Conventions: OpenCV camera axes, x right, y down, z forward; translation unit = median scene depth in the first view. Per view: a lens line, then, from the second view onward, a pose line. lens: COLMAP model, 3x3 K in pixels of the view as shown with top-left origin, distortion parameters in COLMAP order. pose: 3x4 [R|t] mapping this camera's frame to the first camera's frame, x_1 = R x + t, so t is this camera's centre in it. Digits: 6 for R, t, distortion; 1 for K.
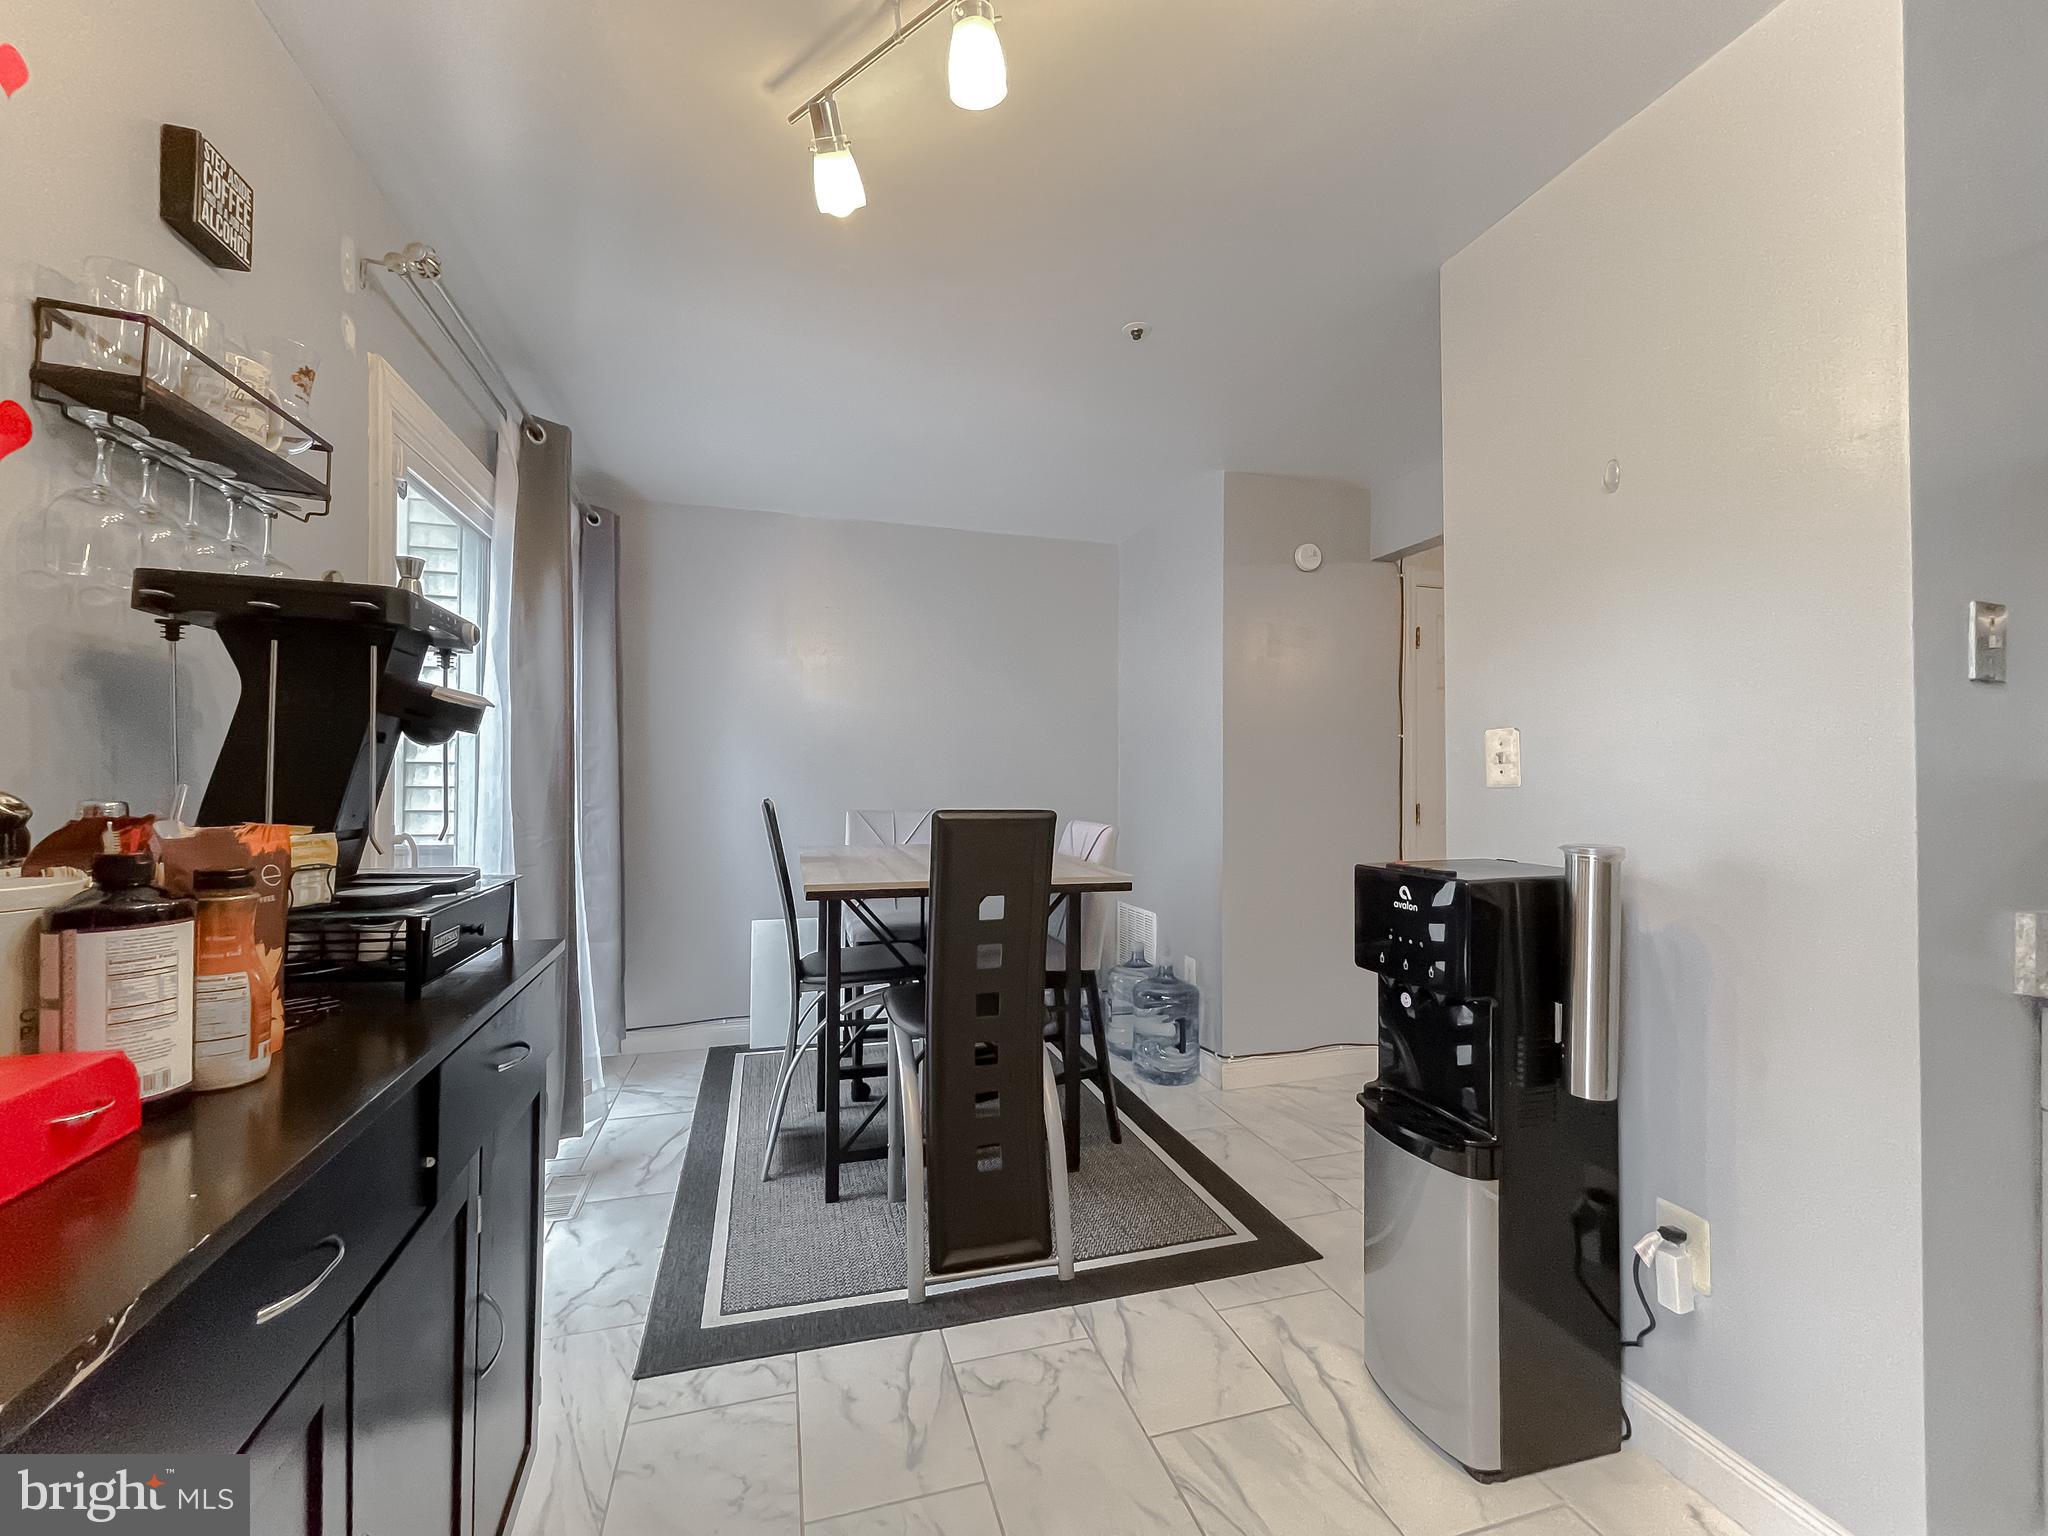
lens RADIAL K [[831.8, 0, 1013.0], [0, 831.8, 773.4], [0, 0, 1]] dist [-0.000918, -0.000193]
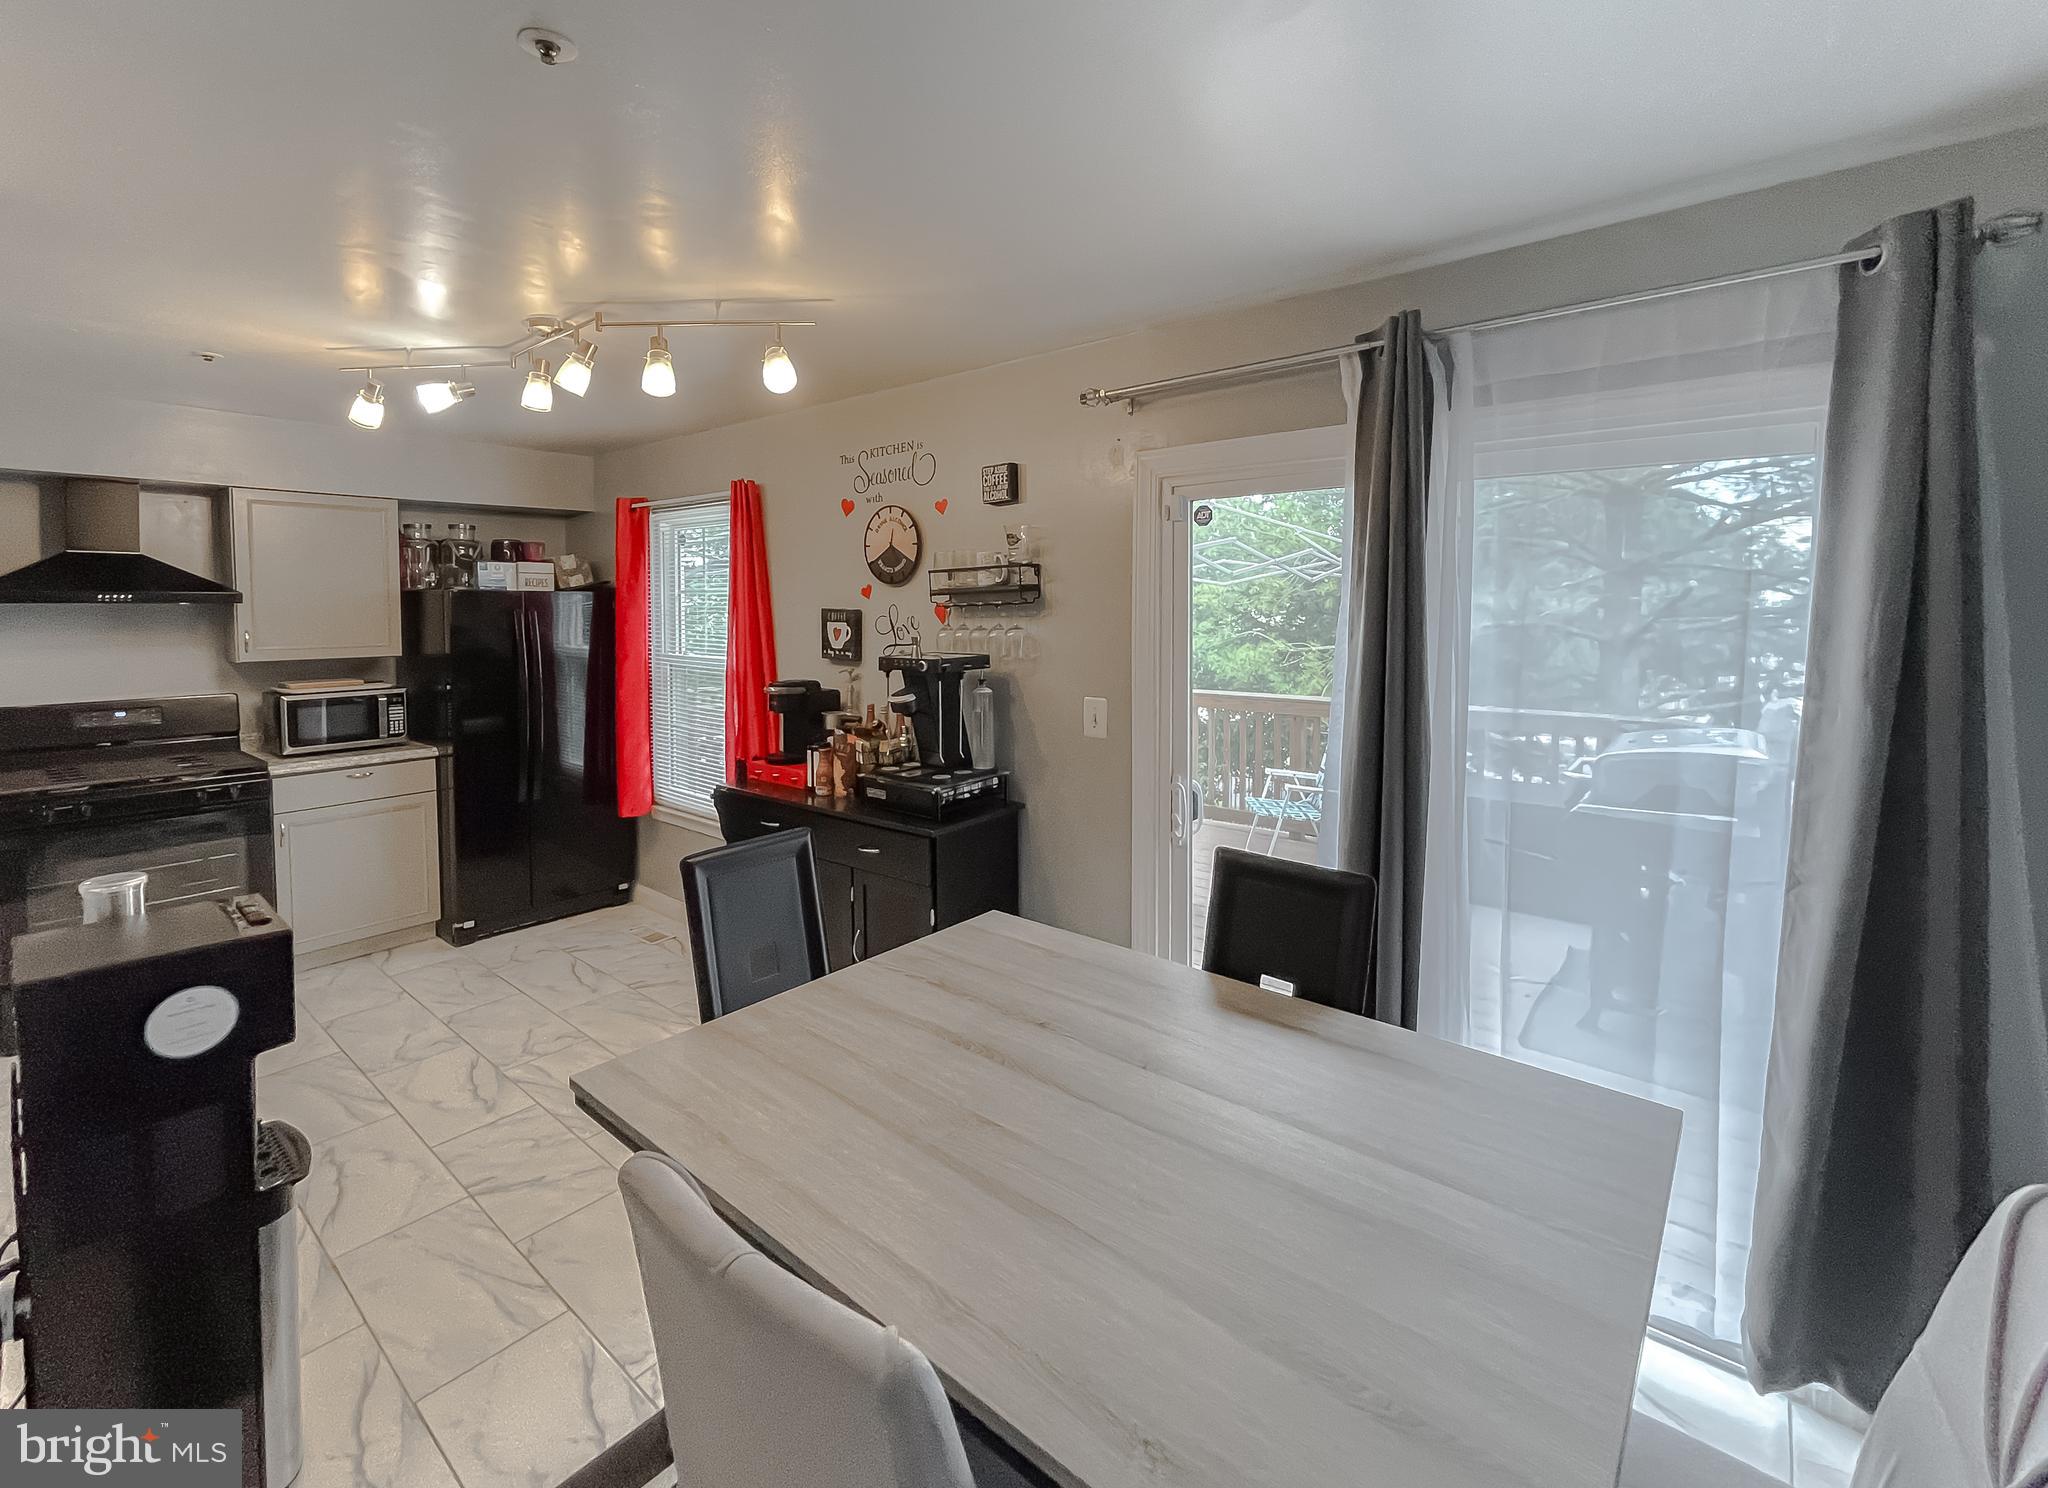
lens RADIAL K [[877.1, 0, 1013.5], [0, 877.1, 644.4], [0, 0, 1]] dist [-0.001562, 0.000214]
pose [[-0.825803, 0.018865, -0.563643, 0.356130], [0.002873, 0.999568, 0.029245, -0.247932], [0.563951, 0.022531, -0.825501, 2.581247]]
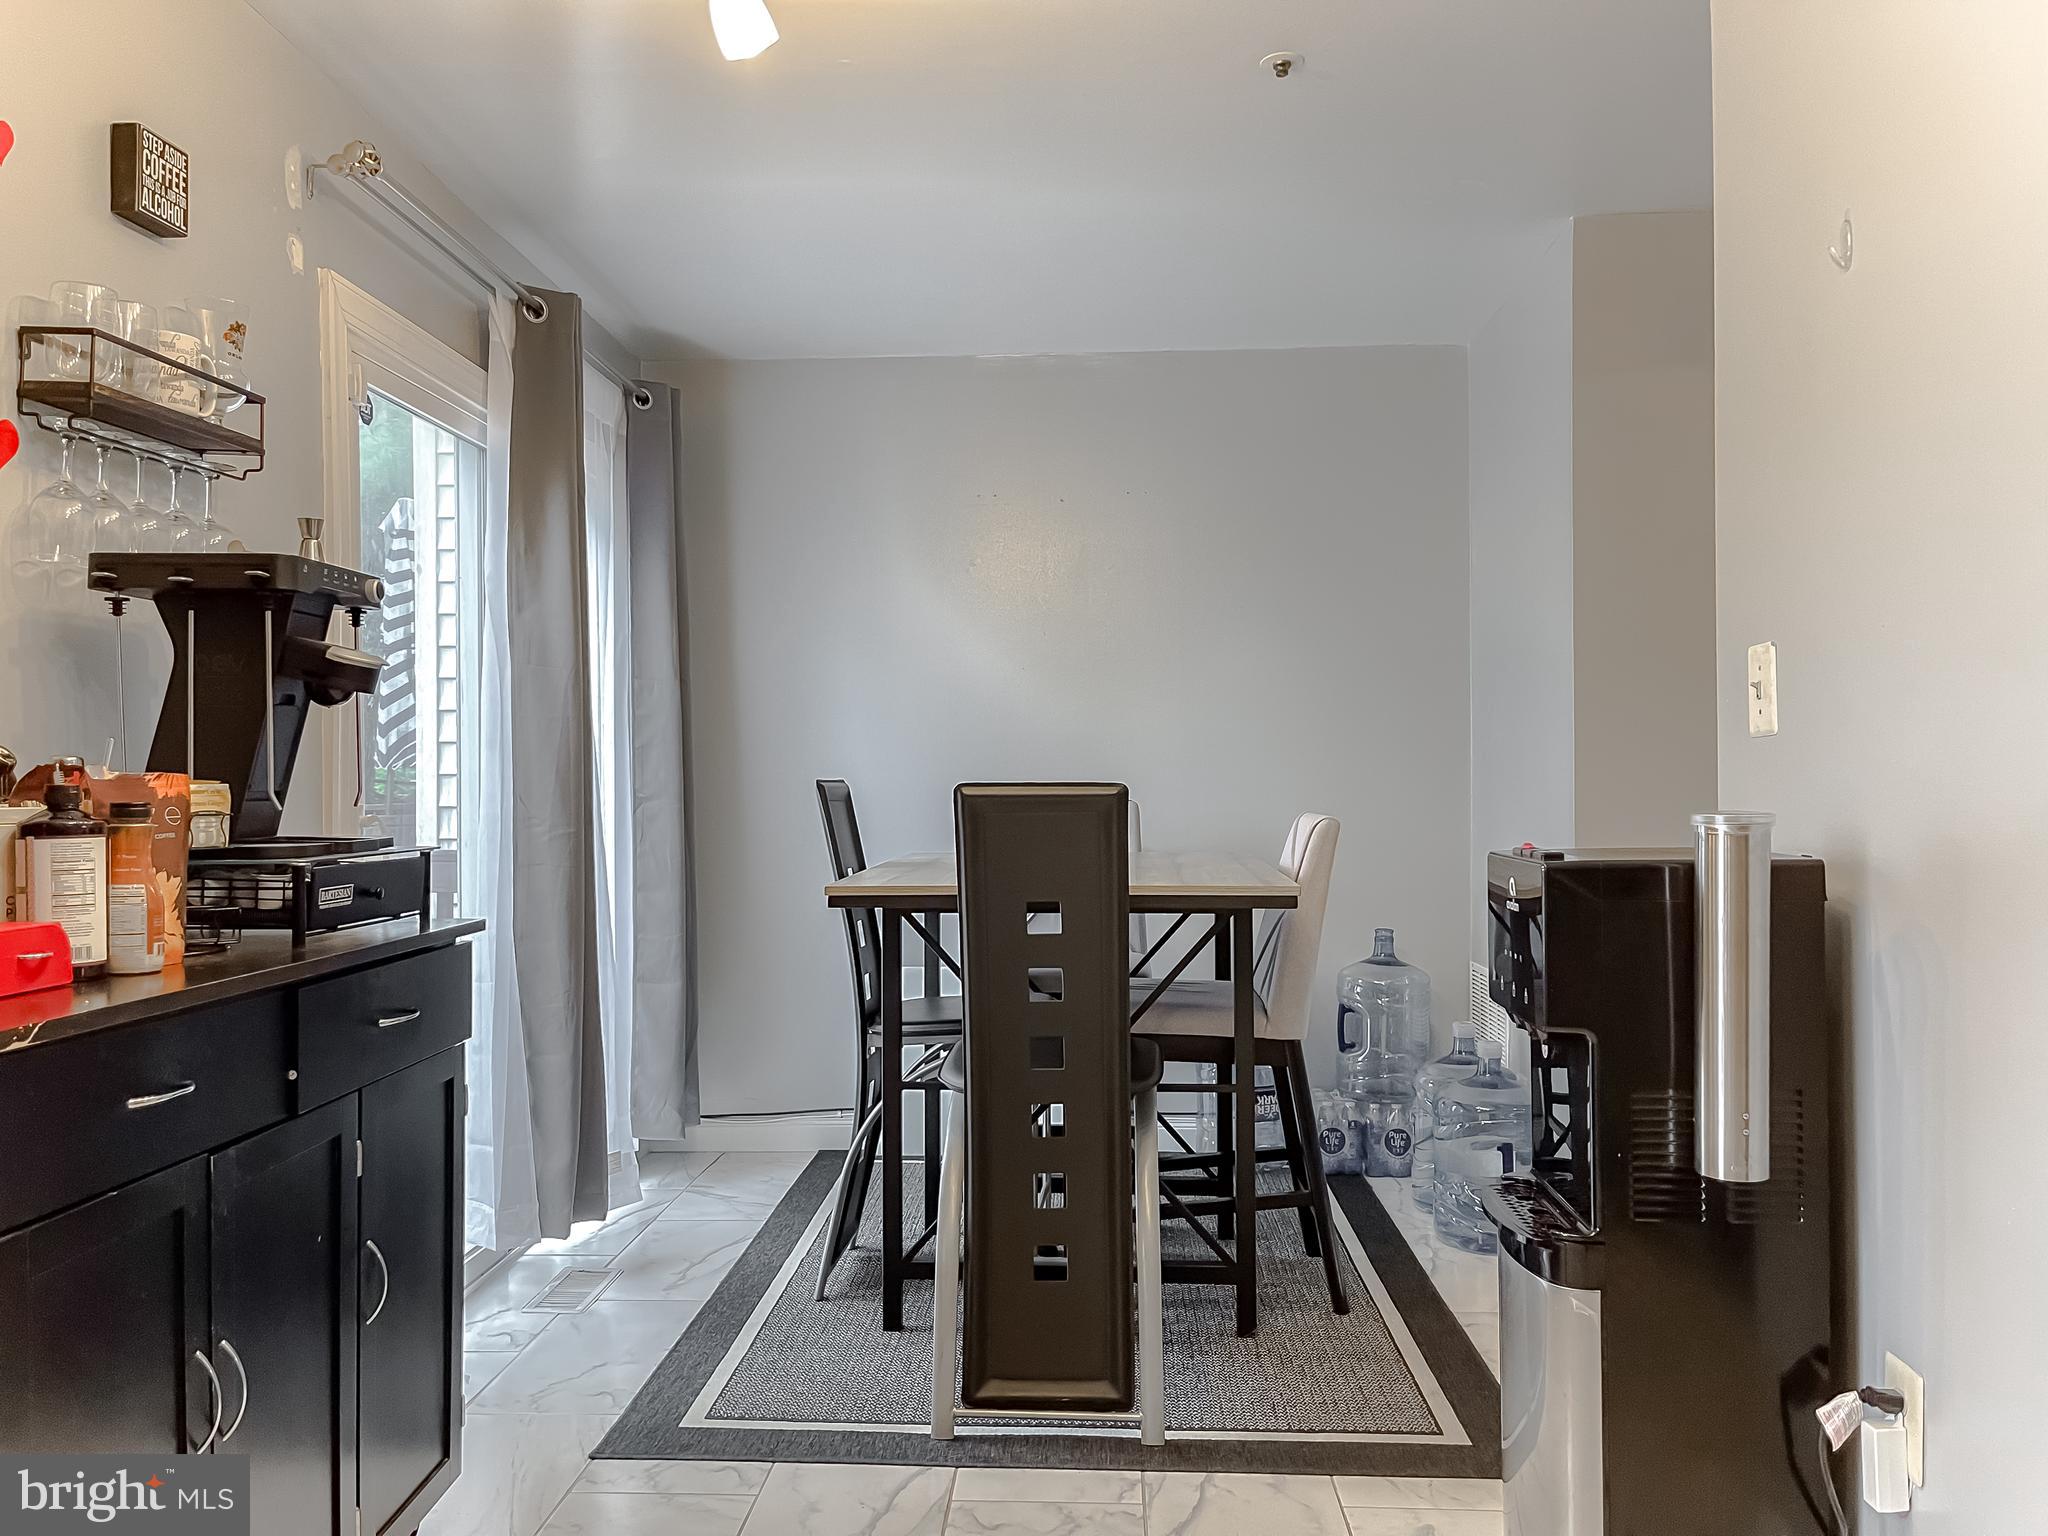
lens RADIAL K [[1560.2, 0, 1020.9], [0, 1560.2, 778.7], [0, 0, 1]] dist [0.080595, -0.104527]
pose [[0.944422, -0.010277, -0.328576, 0.564263], [0.013603, 0.999877, 0.007826, 0.039826], [0.328455, -0.011861, 0.944445, -0.415779]]
